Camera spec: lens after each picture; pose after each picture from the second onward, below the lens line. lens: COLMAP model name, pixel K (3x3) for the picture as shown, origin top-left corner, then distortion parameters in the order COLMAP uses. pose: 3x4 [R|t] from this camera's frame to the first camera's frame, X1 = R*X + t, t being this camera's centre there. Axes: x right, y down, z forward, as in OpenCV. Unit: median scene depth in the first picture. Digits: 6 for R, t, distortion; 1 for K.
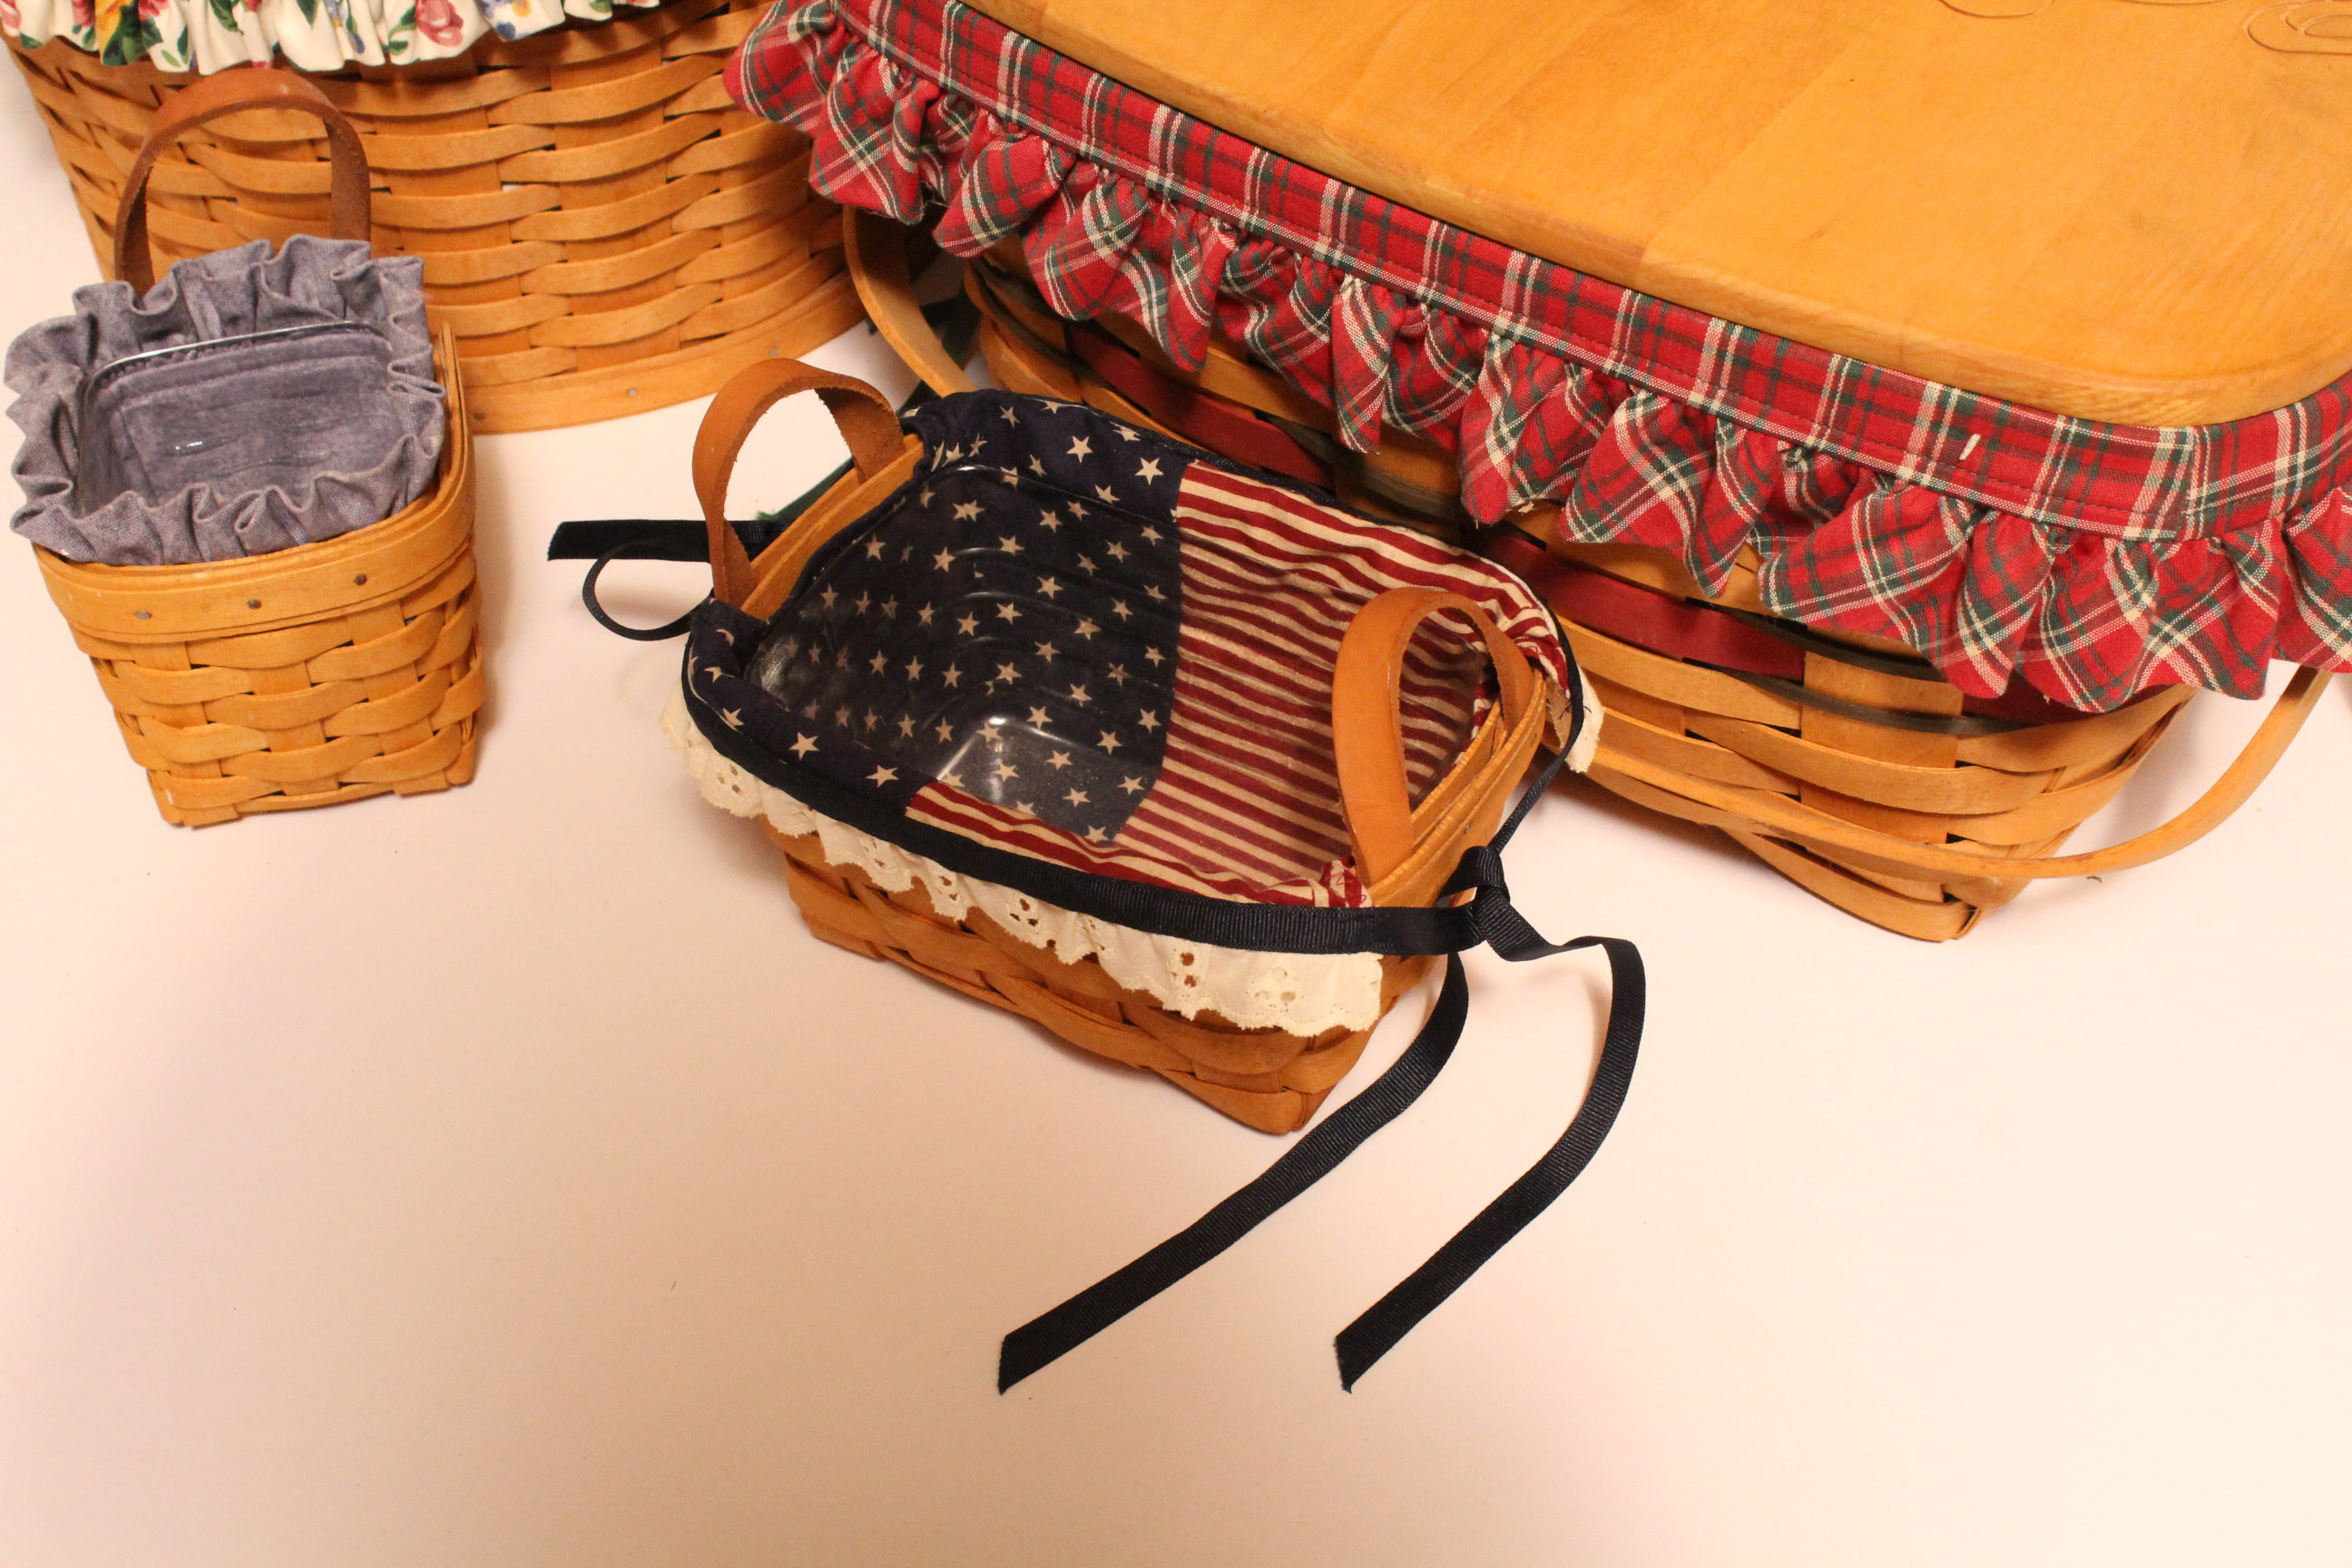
lens RADIAL K [[3243.8, 0, 1159.7], [0, 3243.8, 798.8], [0, 0, 1]] dist [-0.063045, 0.087617]
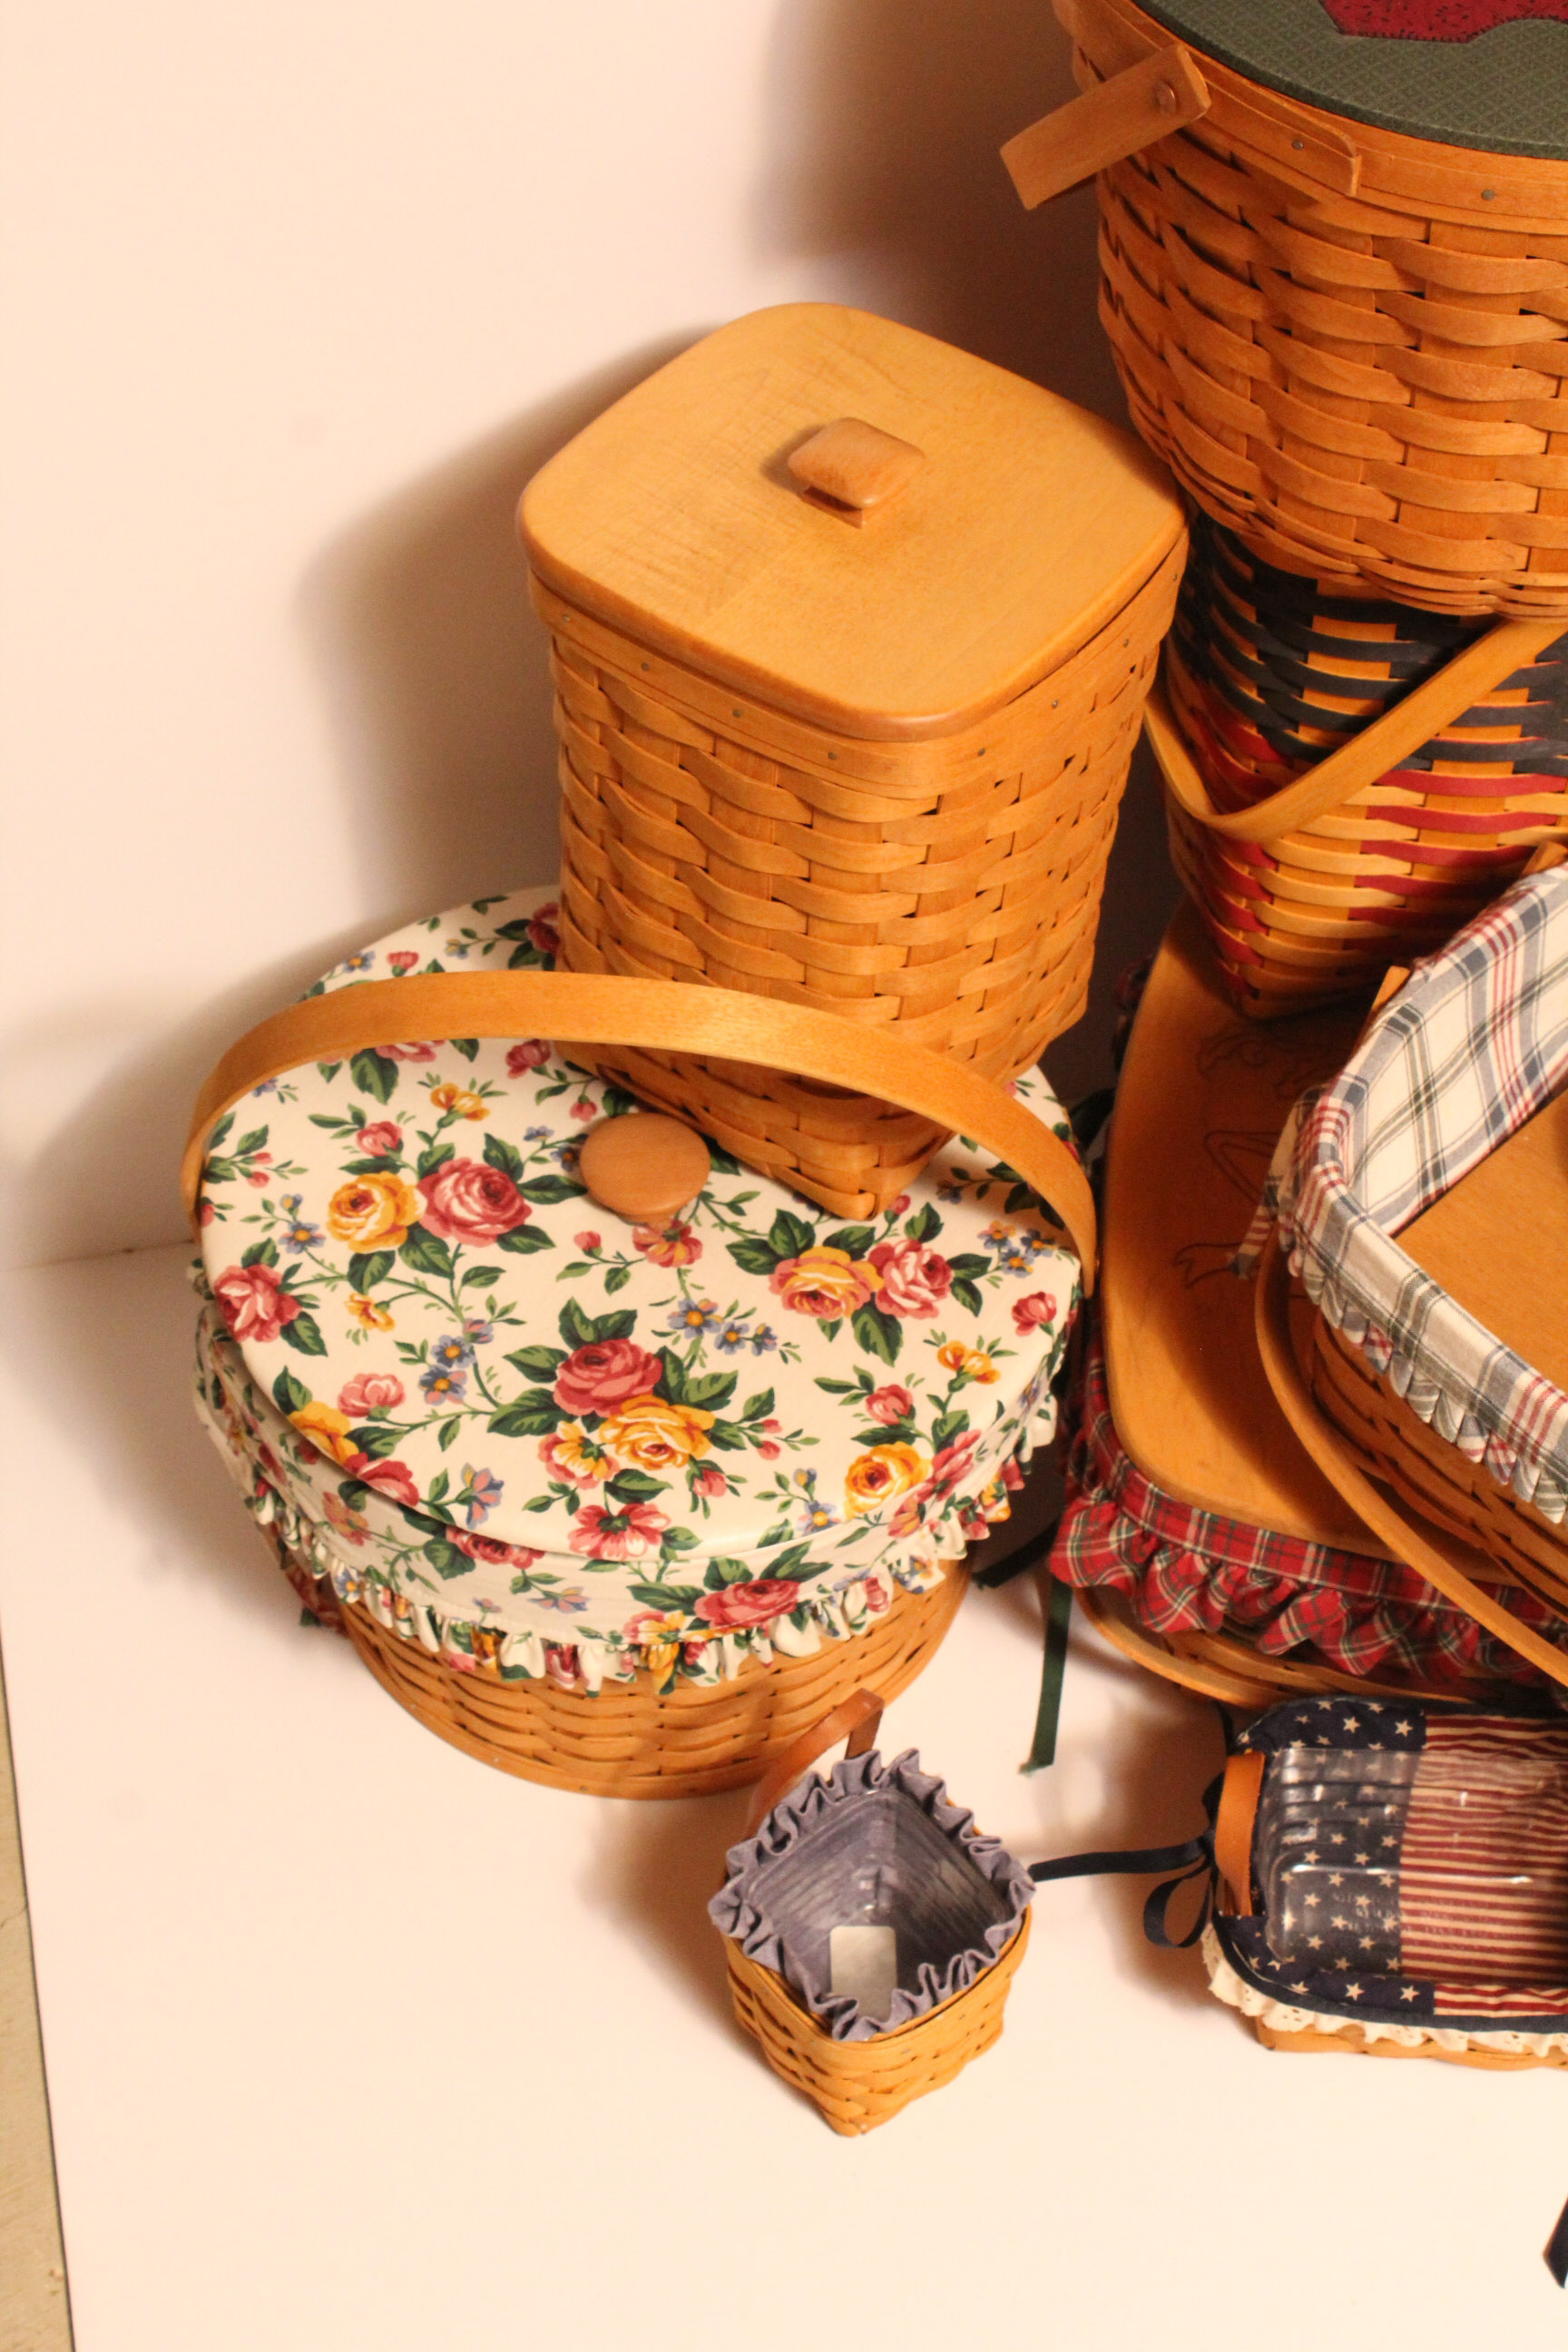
lens RADIAL K [[3884.6, 0, 784.0], [0, 3884.6, 1176.0], [0, 0, 1]] dist [-0.001474, 0.038677]
pose [[0.897900, -0.326632, 0.295104, -0.805268], [0.296238, 0.944233, 0.143762, -0.770210], [-0.325604, -0.041663, 0.944588, -0.786119]]
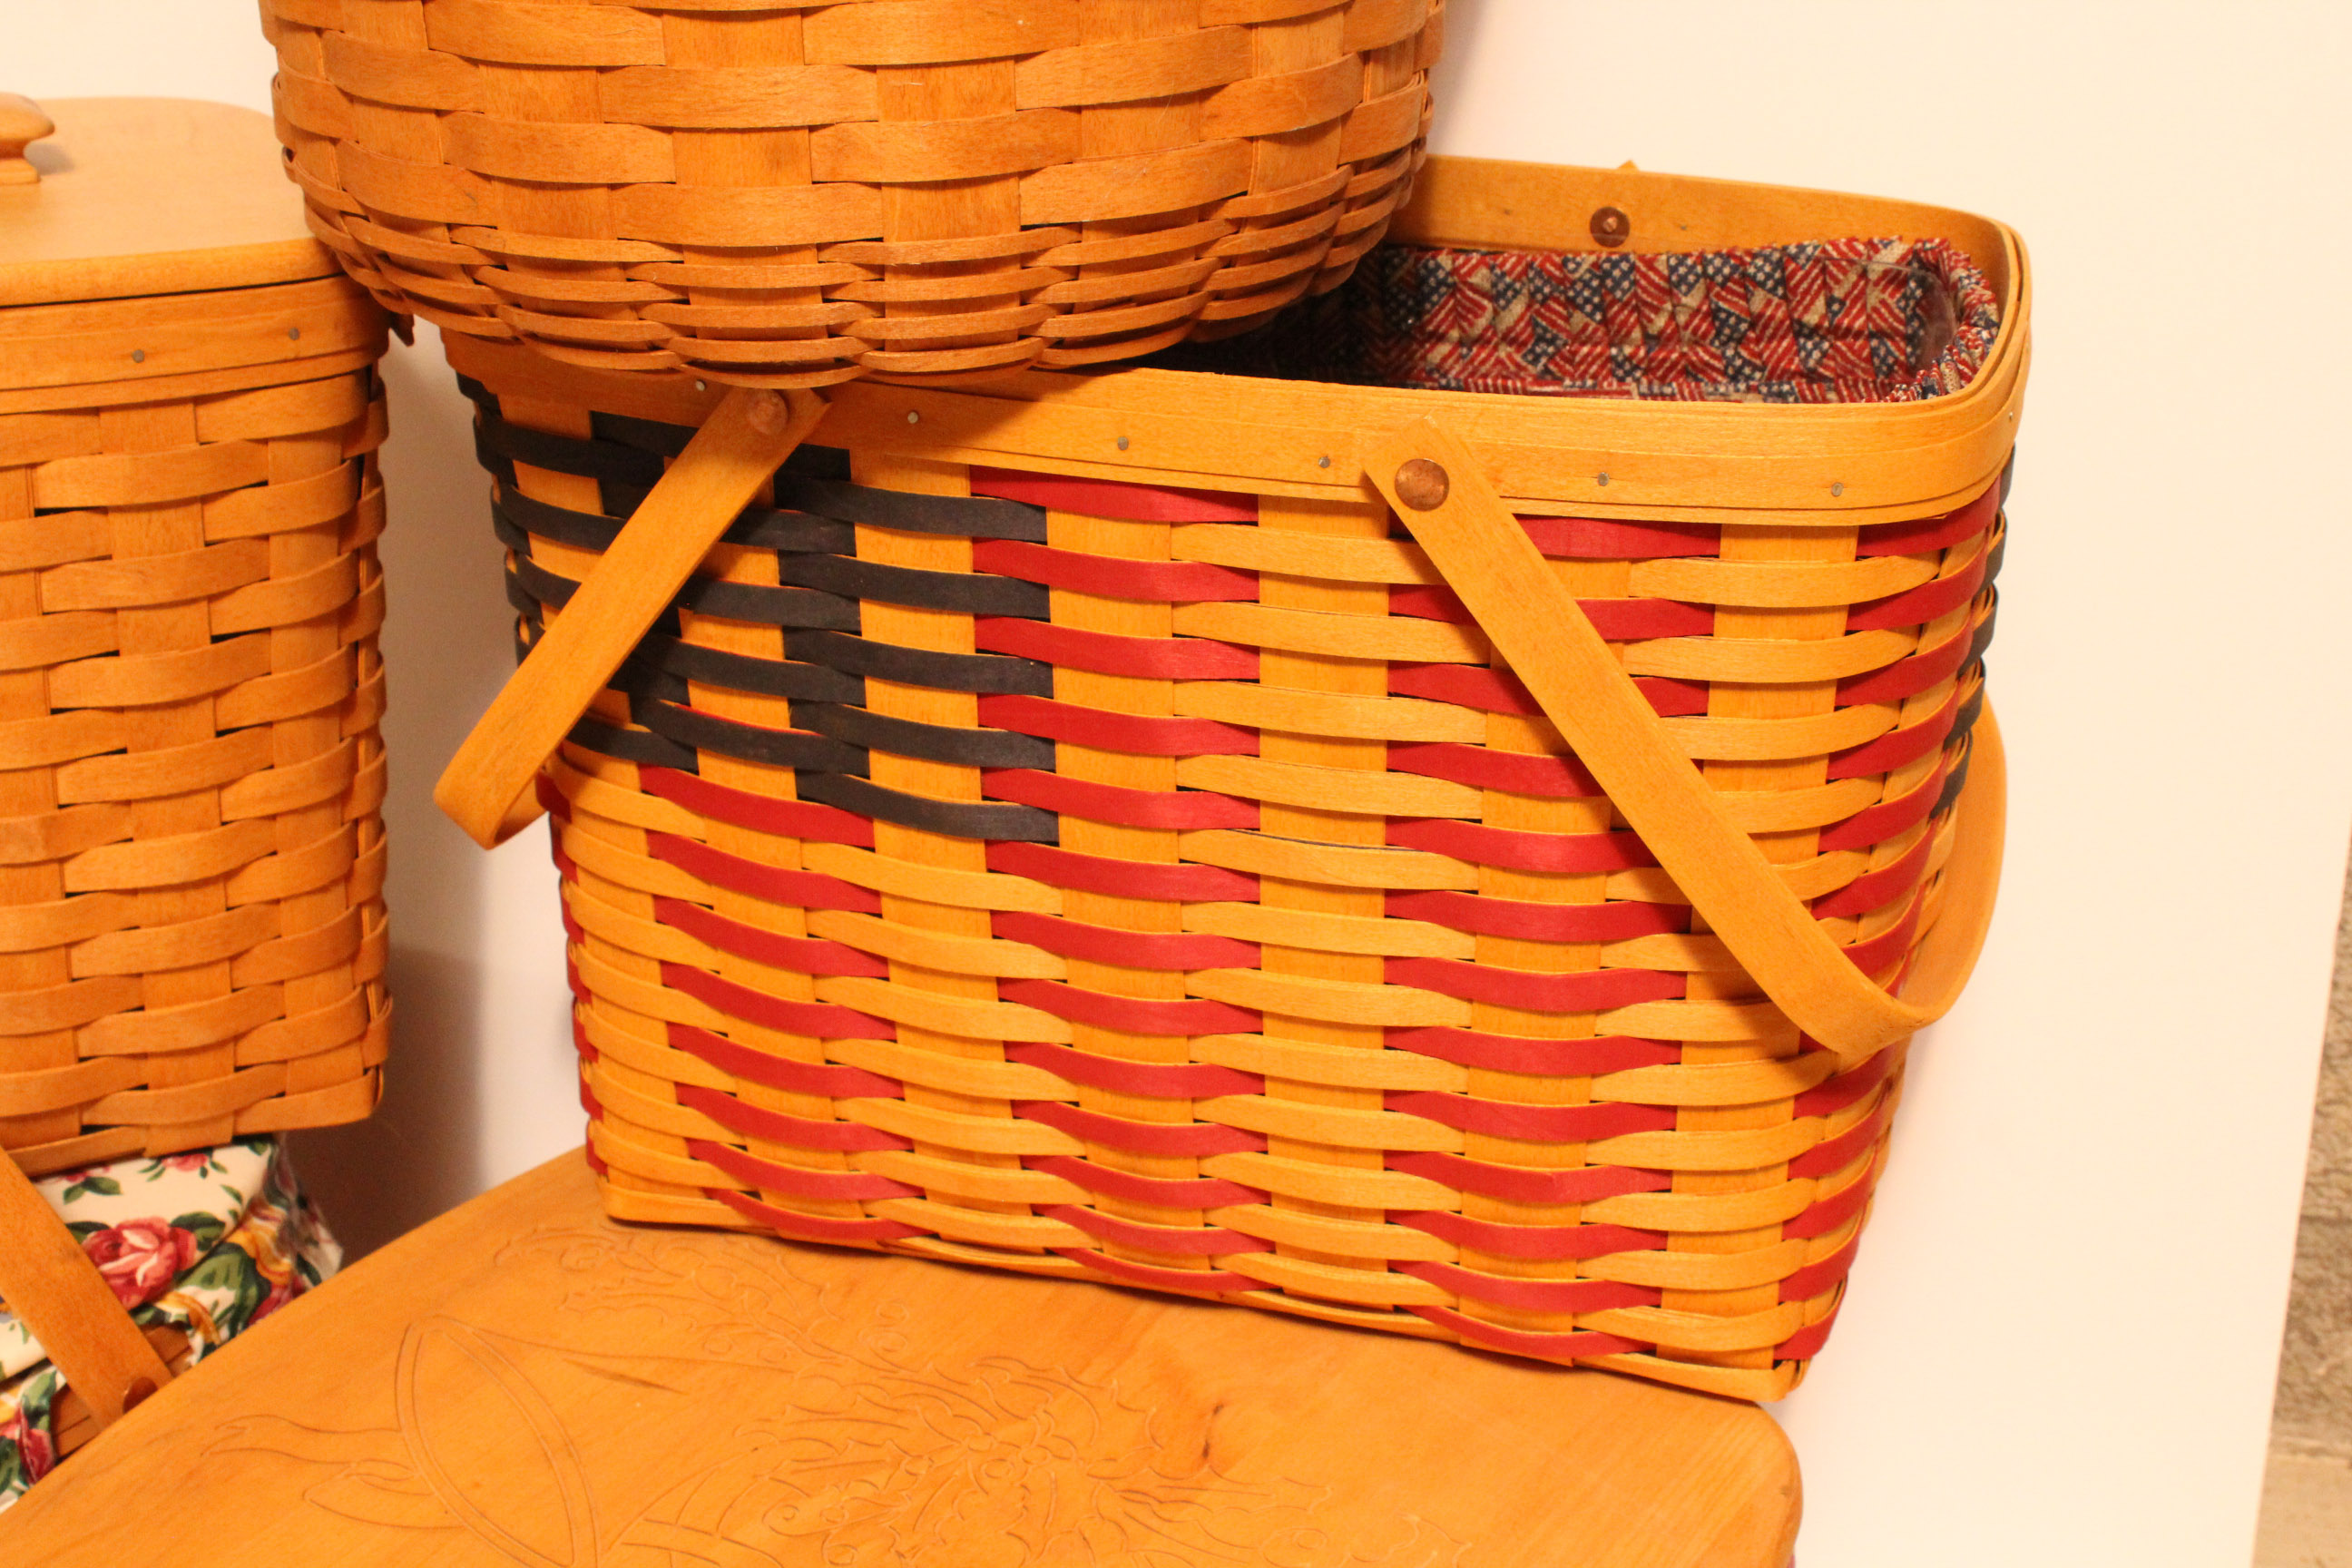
lens RADIAL K [[3243.8, 0, 1159.7], [0, 3243.8, 798.8], [0, 0, 1]] dist [-0.063045, 0.087617]
pose [[0.999922, 0.010664, 0.006520, 0.299839], [-0.007759, 0.938560, -0.345029, -0.184070], [-0.009799, 0.344951, 0.938569, -0.070196]]
